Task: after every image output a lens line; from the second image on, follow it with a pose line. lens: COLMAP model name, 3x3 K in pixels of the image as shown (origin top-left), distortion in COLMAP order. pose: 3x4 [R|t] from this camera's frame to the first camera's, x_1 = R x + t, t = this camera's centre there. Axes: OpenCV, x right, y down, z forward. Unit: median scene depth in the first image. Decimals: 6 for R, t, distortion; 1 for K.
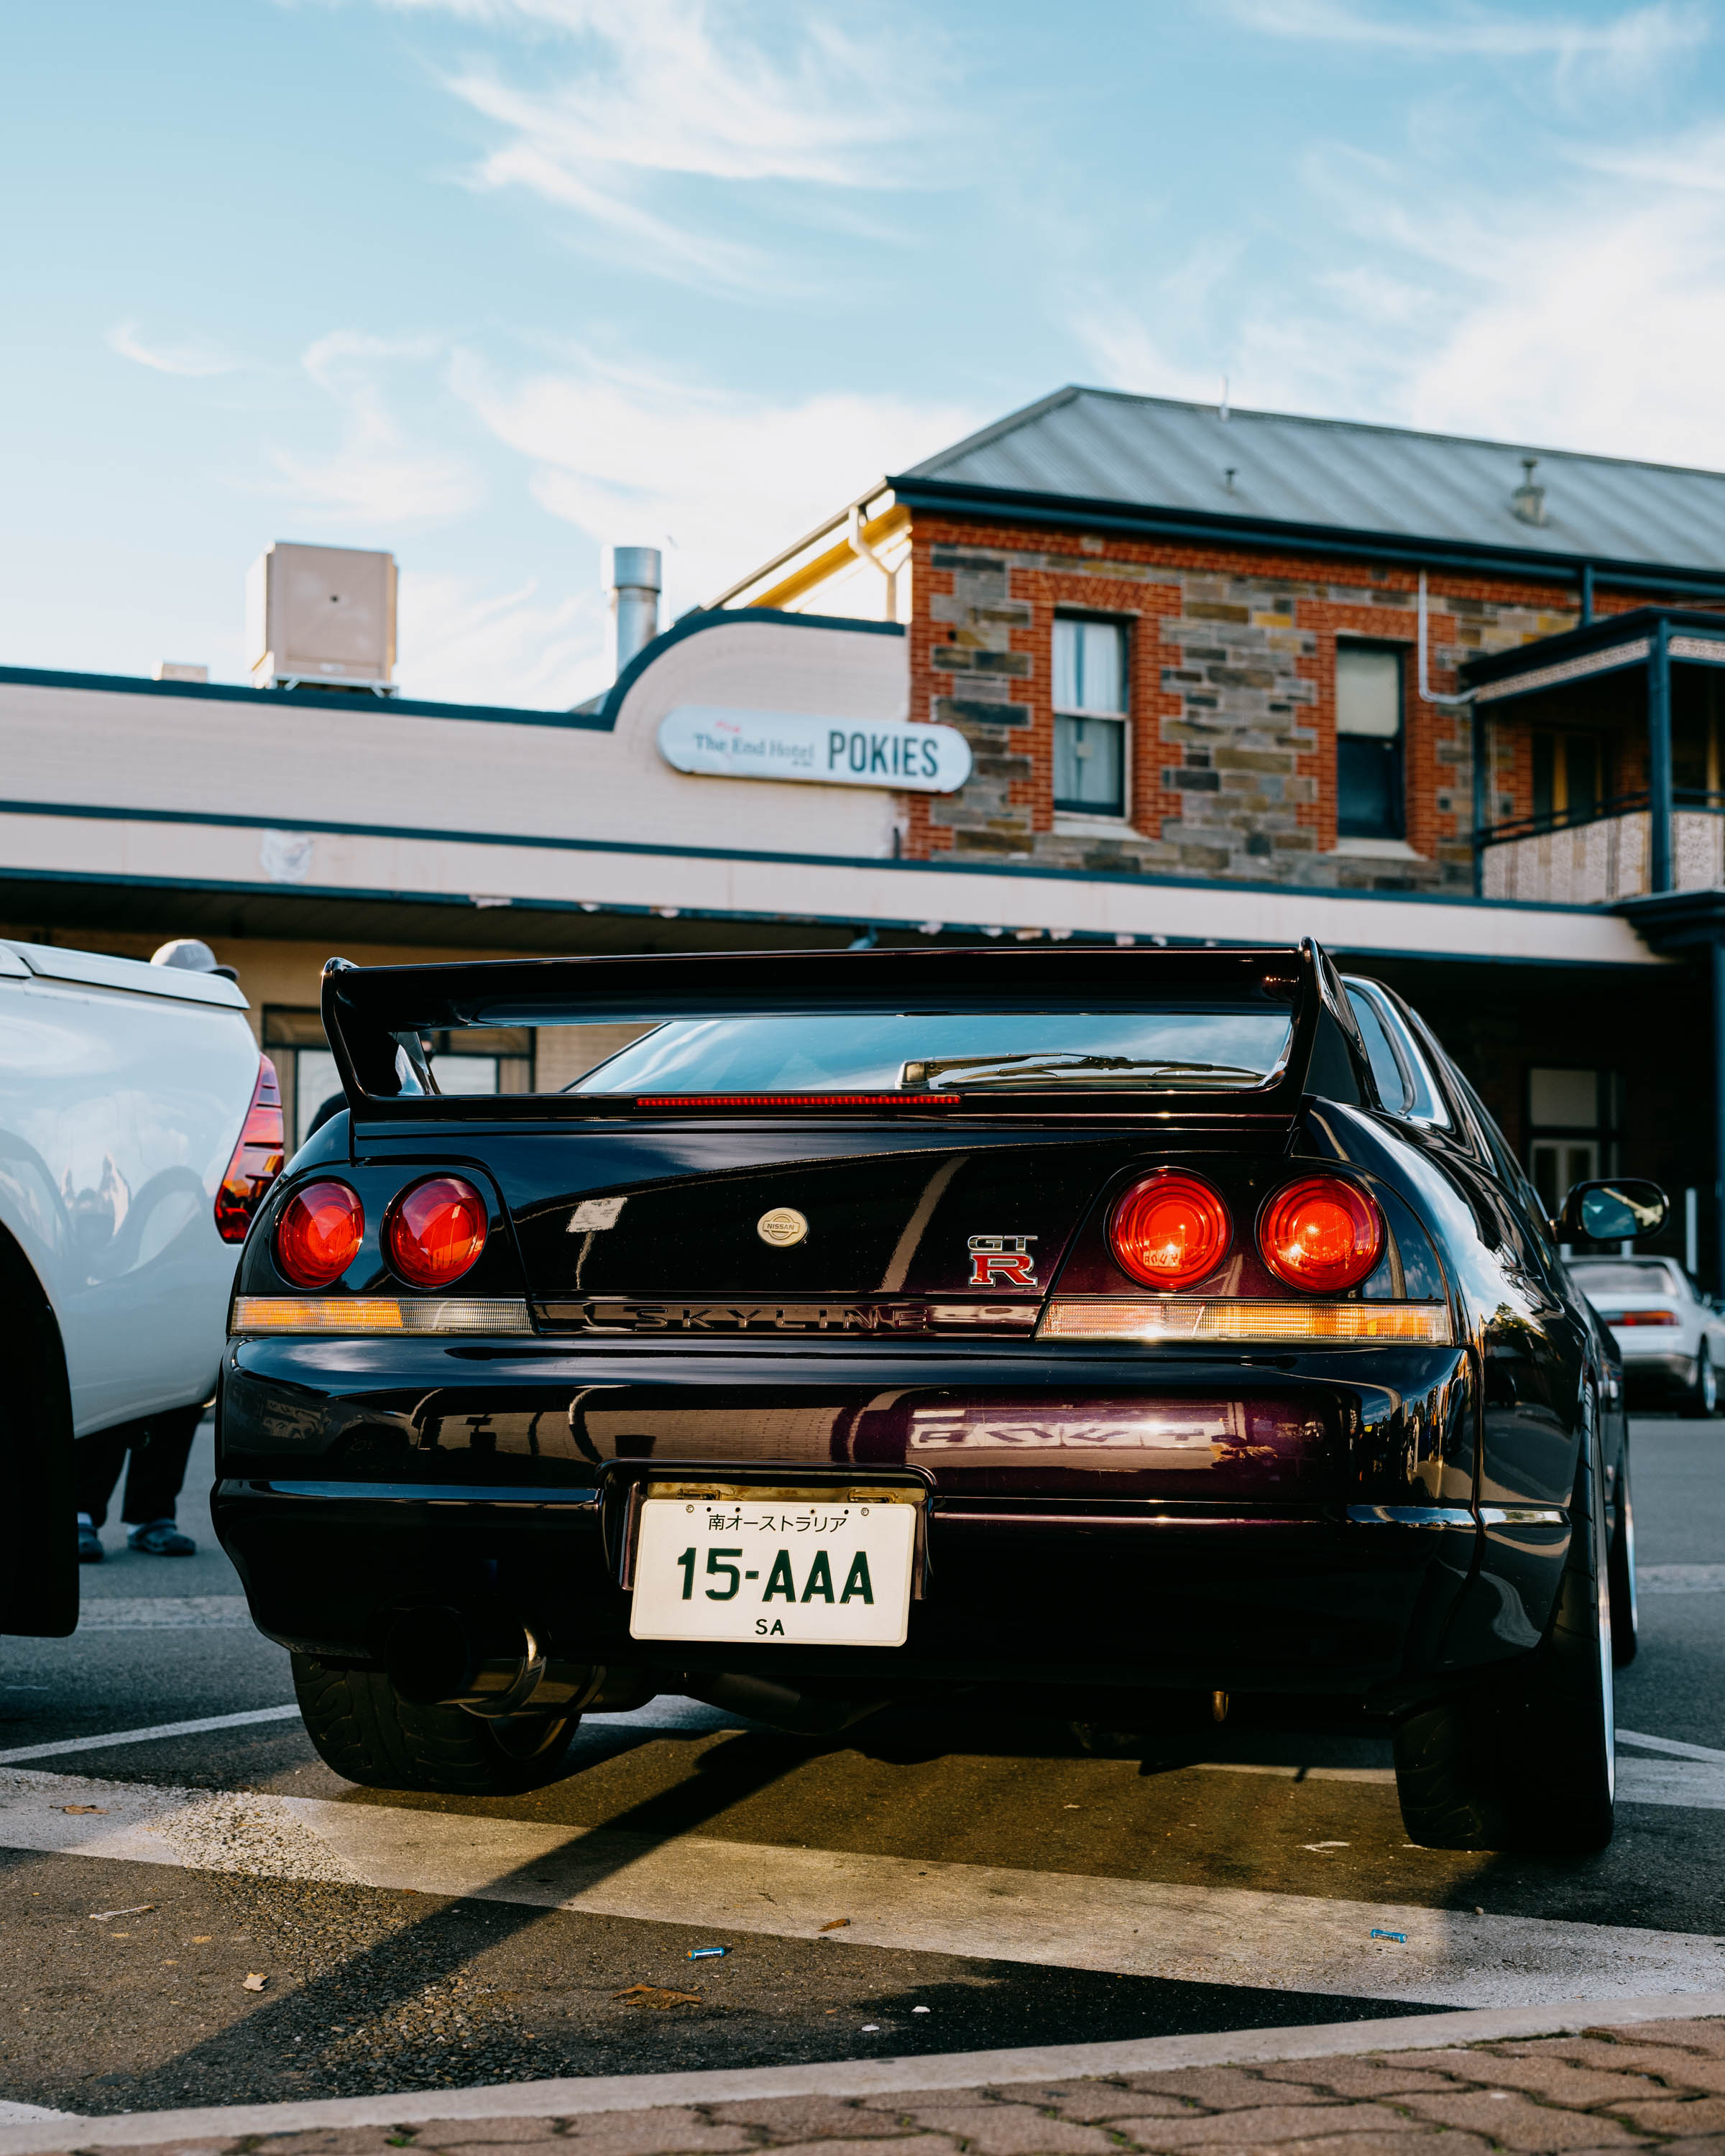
lens RADIAL K [[3045.7, 0, 879.7], [0, 3045.7, 1166.7], [0, 0, 1]] dist [0.022117, 0.000000]
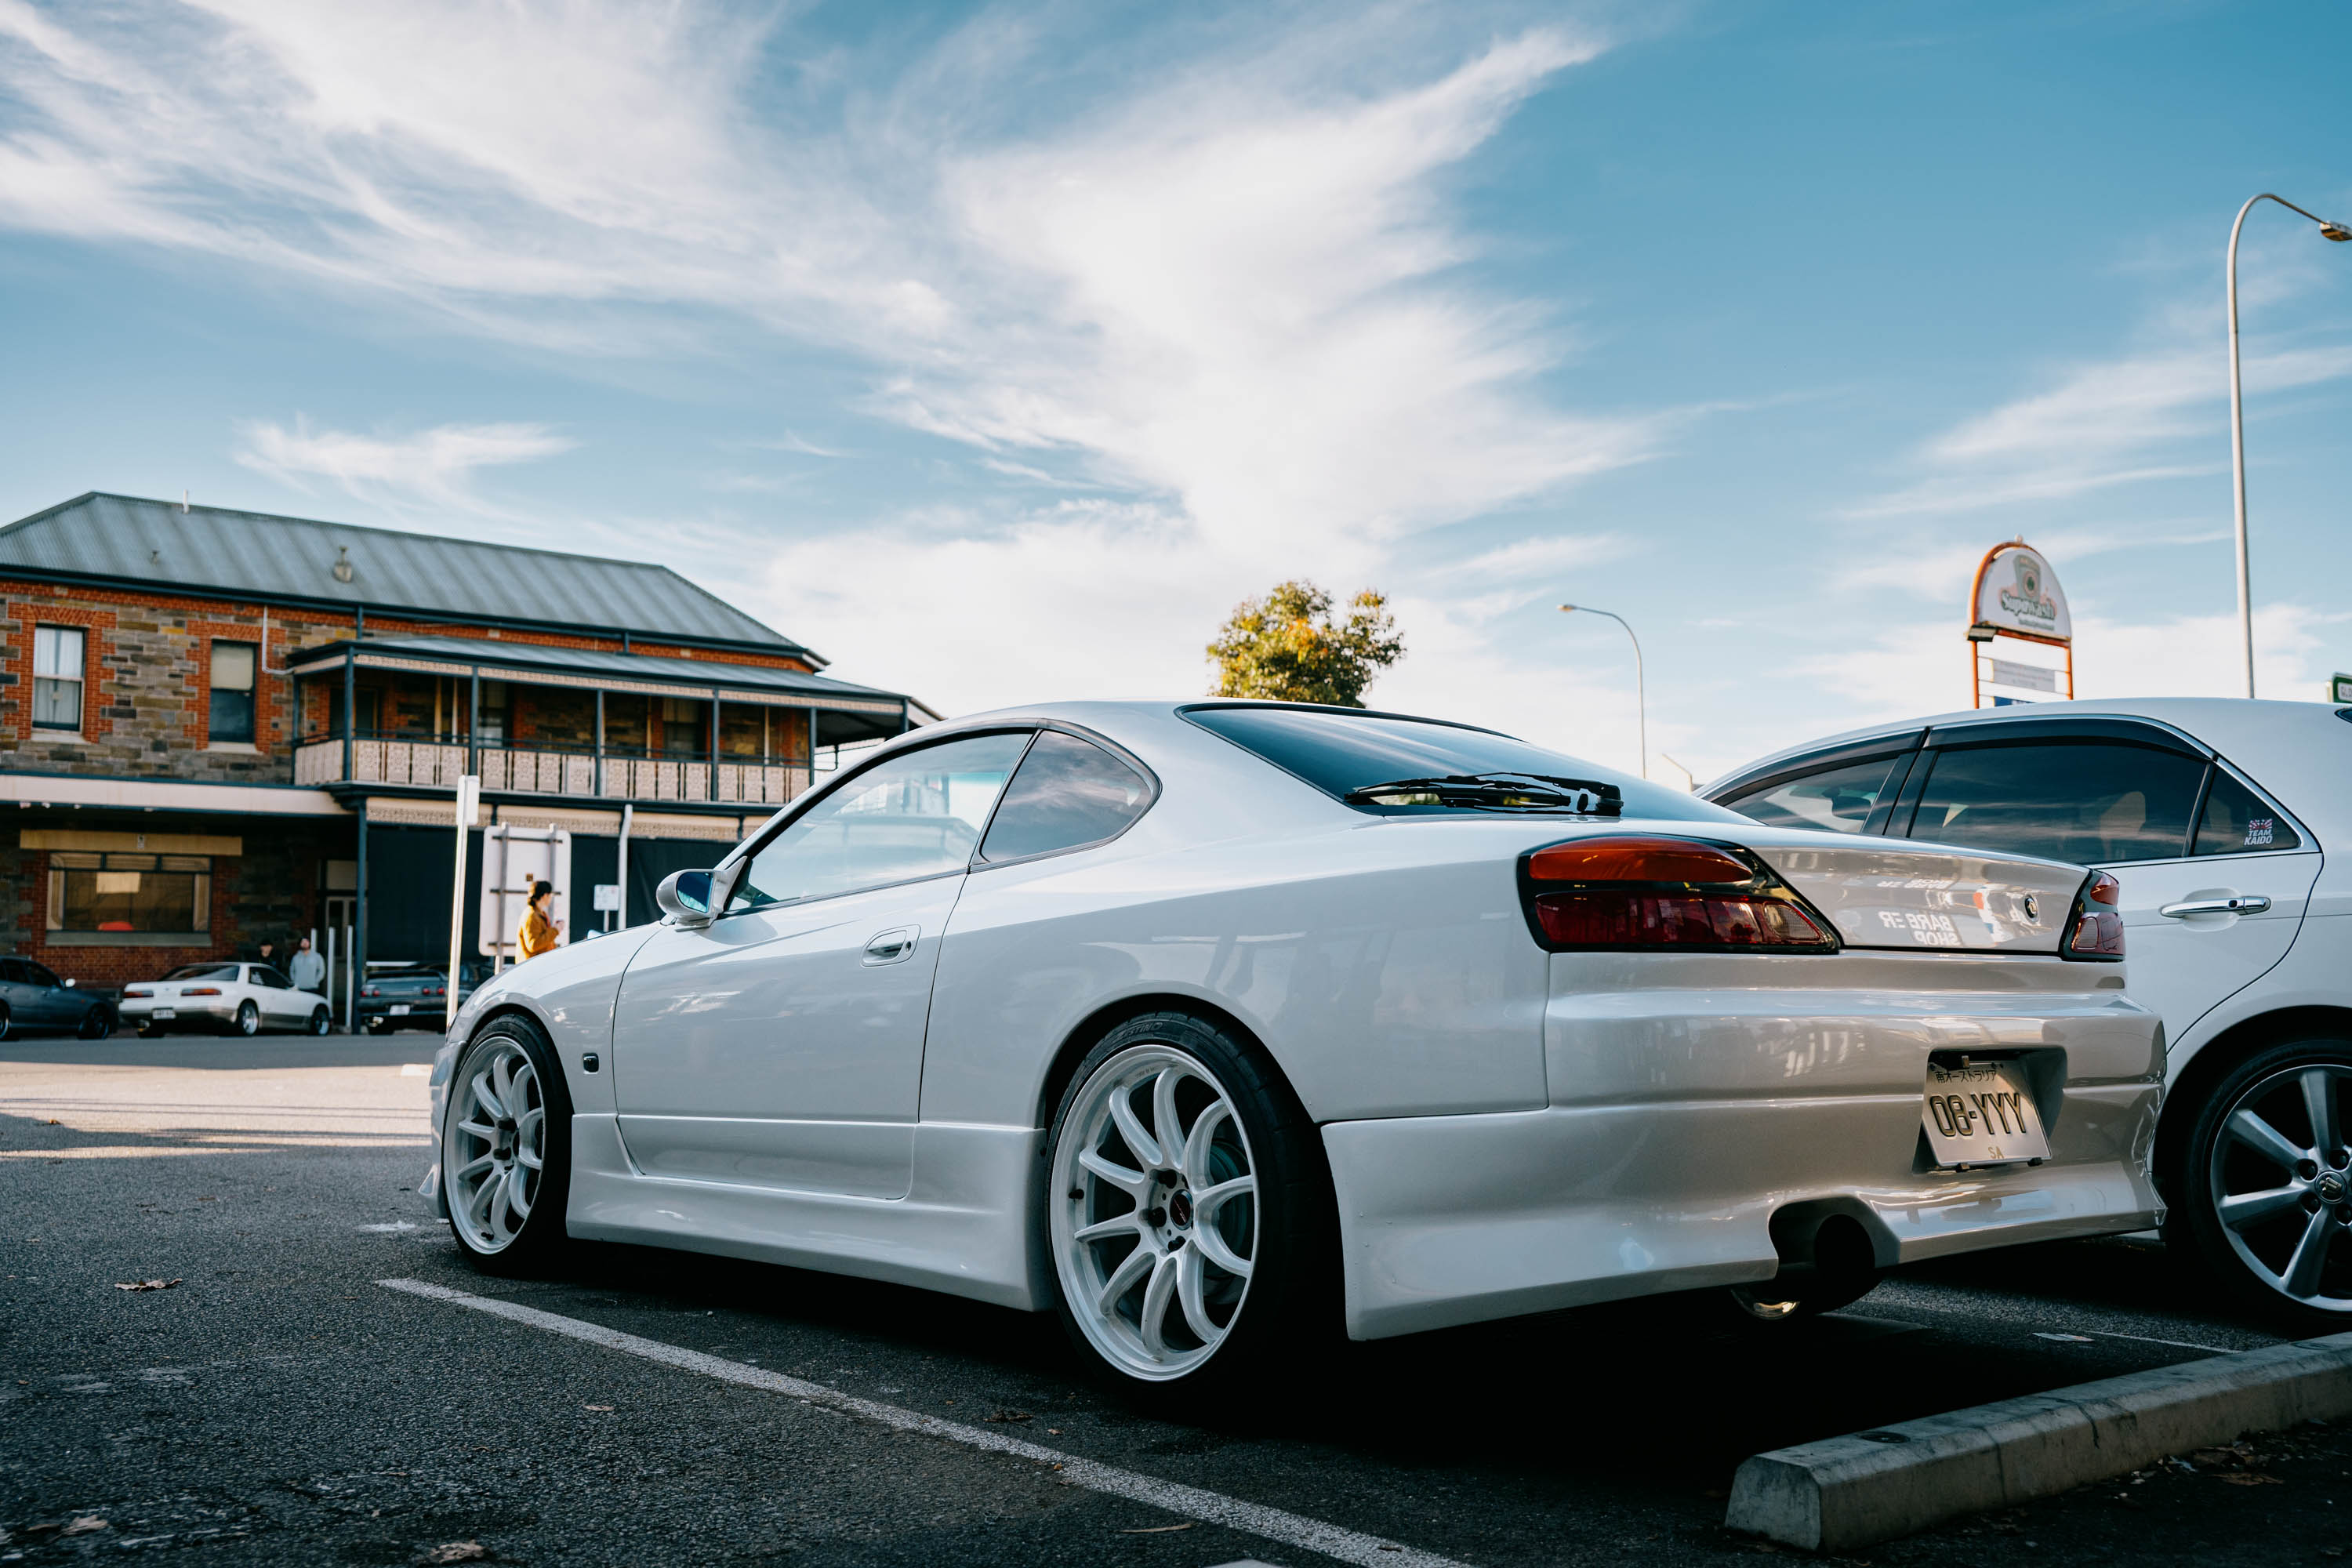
lens RADIAL K [[2213.0, 0, 1185.6], [0, 2213.0, 781.9], [0, 0, 1]] dist [0.017046, 0.000000]
pose [[0.949863, 0.018016, 0.312146, 0.305234], [-0.006729, 0.999285, -0.037201, -0.034692], [-0.312593, 0.033235, 0.949305, -0.550835]]
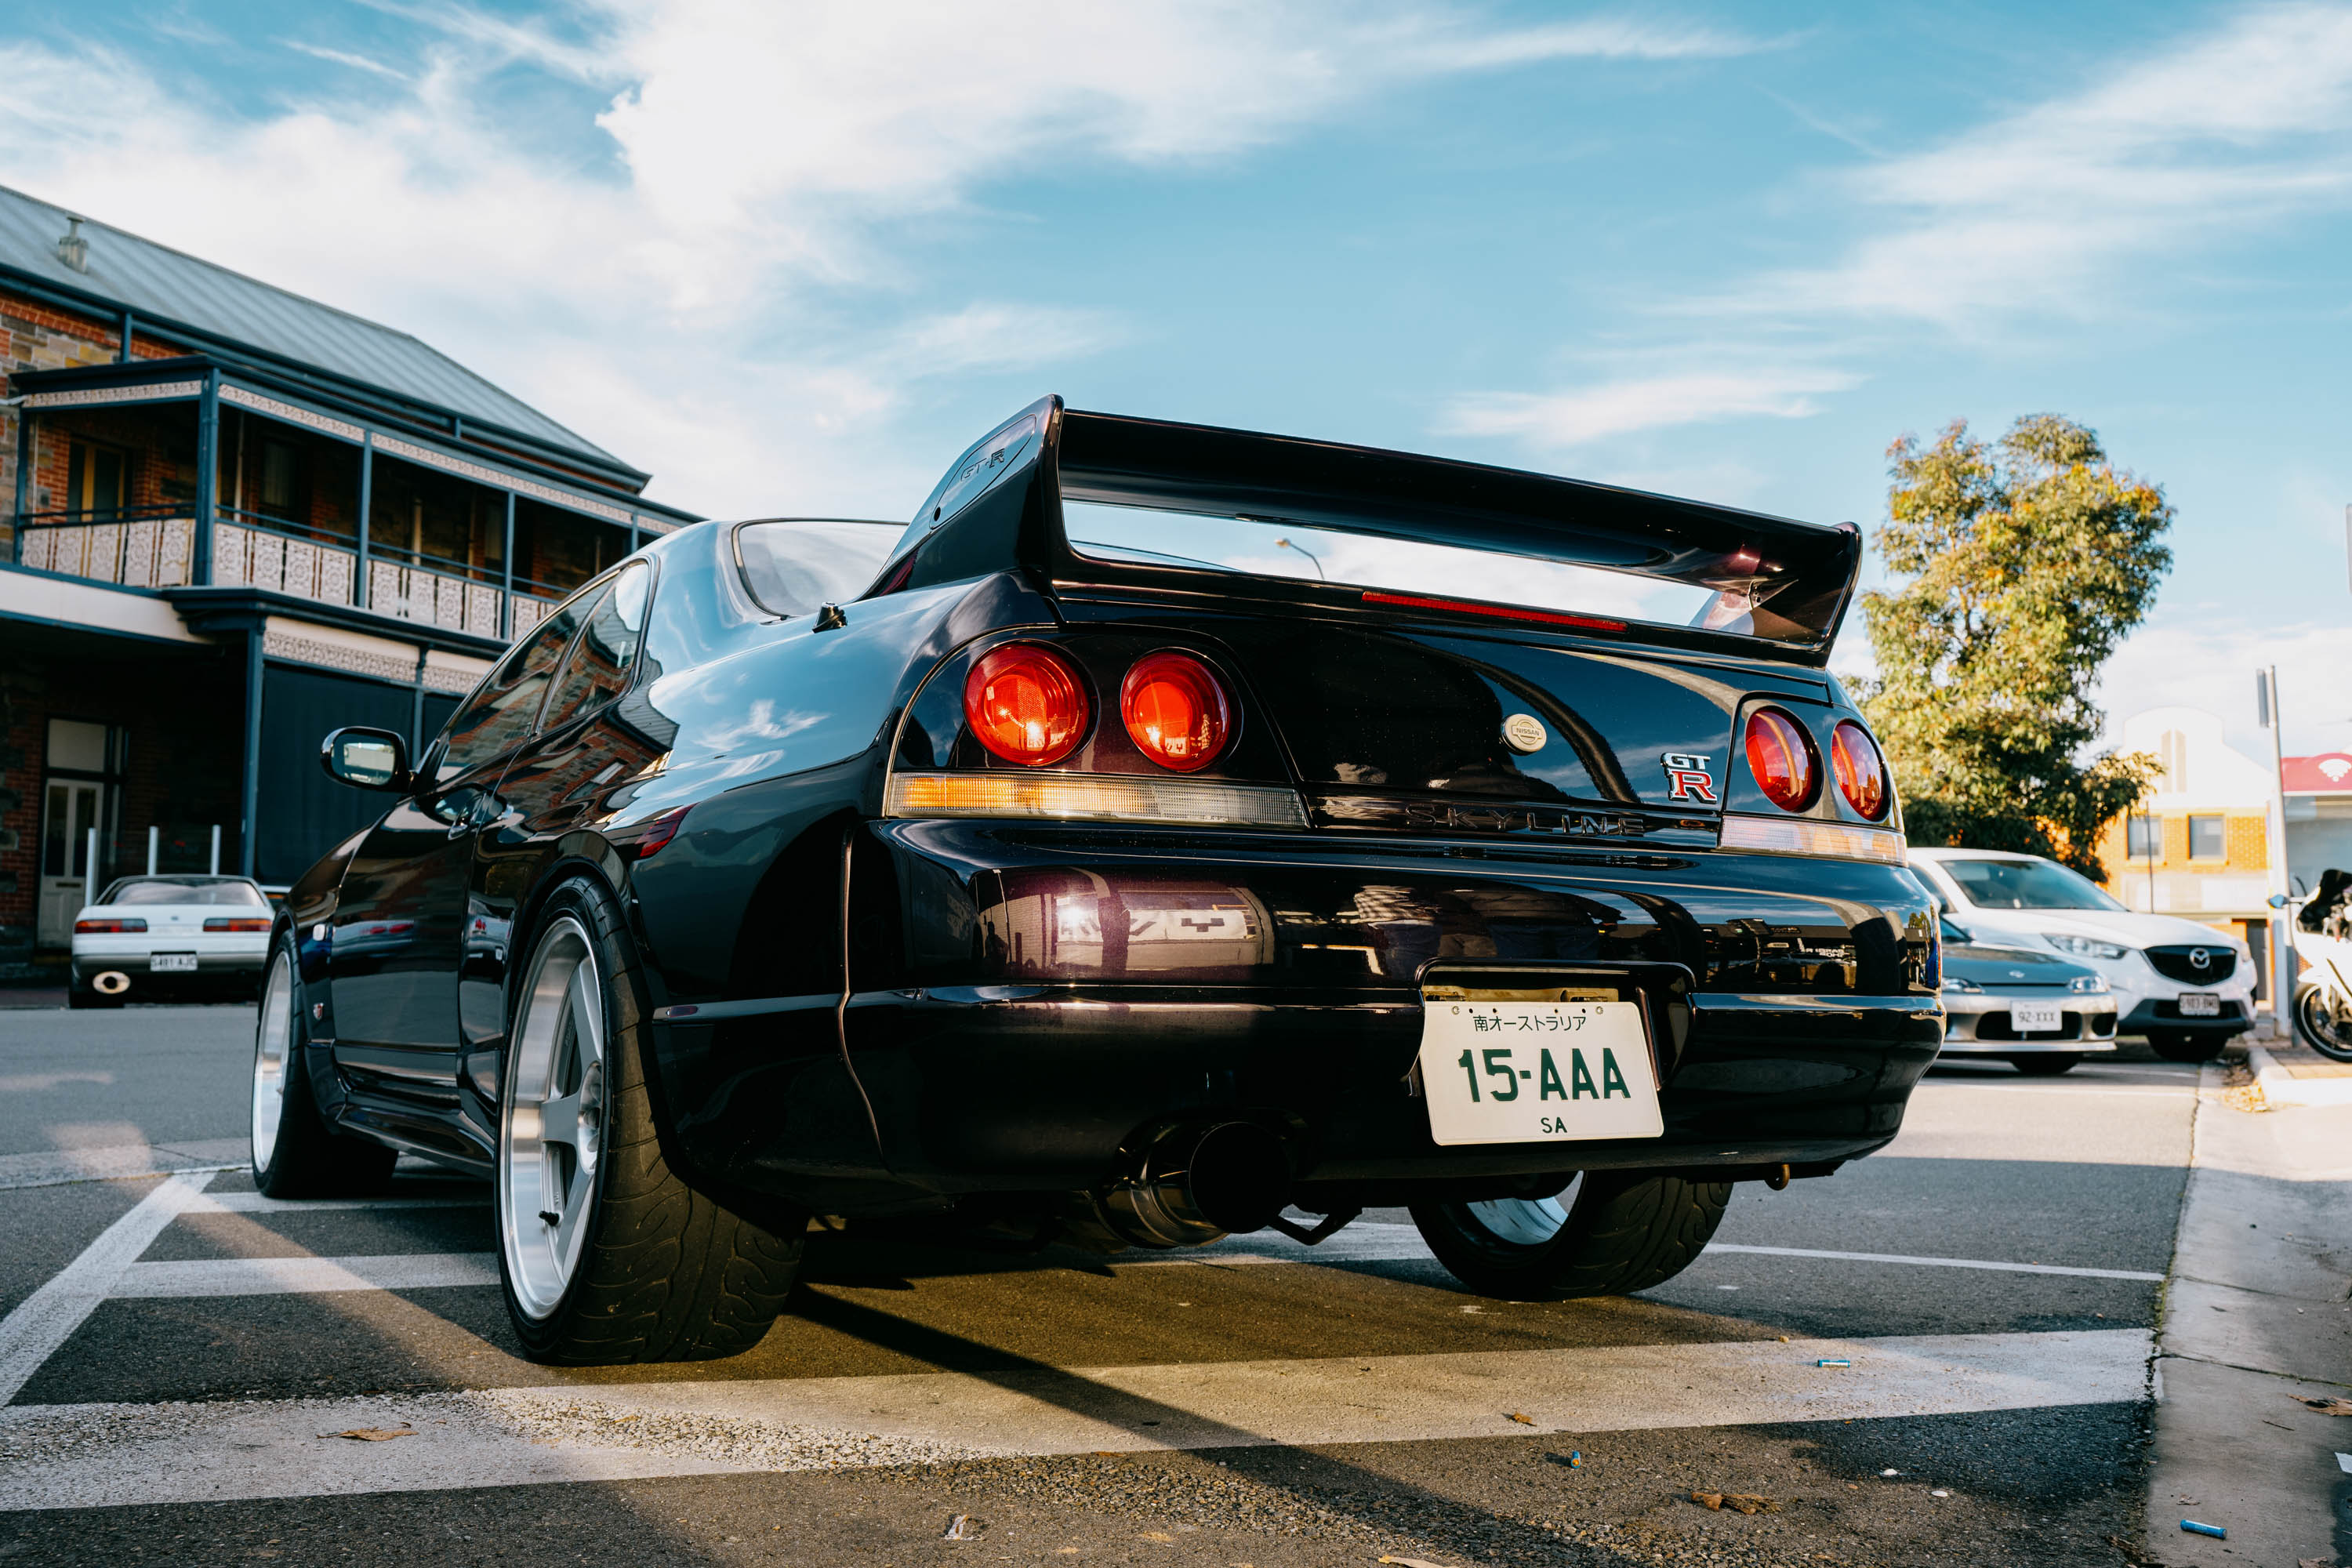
lens RADIAL K [[2213.0, 0, 1186.0], [0, 2213.0, 777.0], [0, 0, 1]] dist [0.017046, 0.000000]
pose [[0.716352, 0.062529, 0.694932, -0.075408], [-0.044951, 0.998043, -0.043467, 0.008747], [-0.696290, -0.000100, 0.717761, 0.066530]]
